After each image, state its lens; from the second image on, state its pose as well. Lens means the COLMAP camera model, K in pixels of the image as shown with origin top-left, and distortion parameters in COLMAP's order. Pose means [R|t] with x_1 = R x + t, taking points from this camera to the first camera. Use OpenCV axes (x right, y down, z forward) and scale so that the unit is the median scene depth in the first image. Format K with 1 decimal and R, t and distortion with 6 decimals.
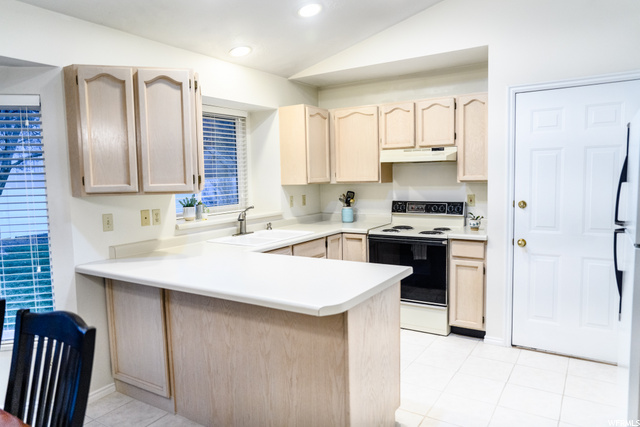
lens RADIAL K [[440.9, 0, 320.0], [0, 440.9, 213.5], [0, 0, 1]] dist [-0.000469, 0.001390]
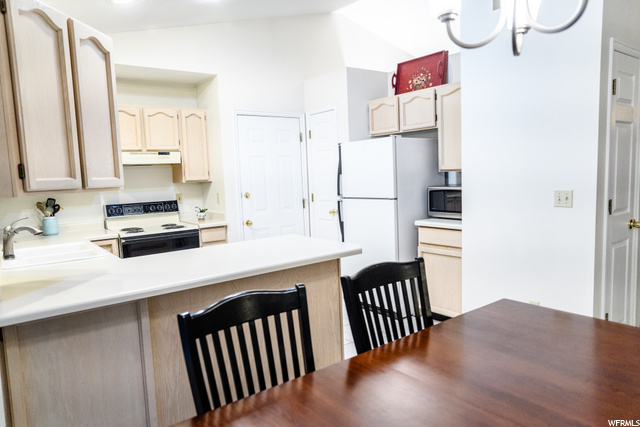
lens RADIAL K [[434.8, 0, 320.0], [0, 434.8, 213.5], [0, 0, 1]] dist [-0.000156, 0.000607]
pose [[0.332258, -0.079639, 0.939820, -0.668098], [0.117375, 0.992174, 0.042580, 0.004316], [-0.935857, 0.096164, 0.339006, 0.282570]]
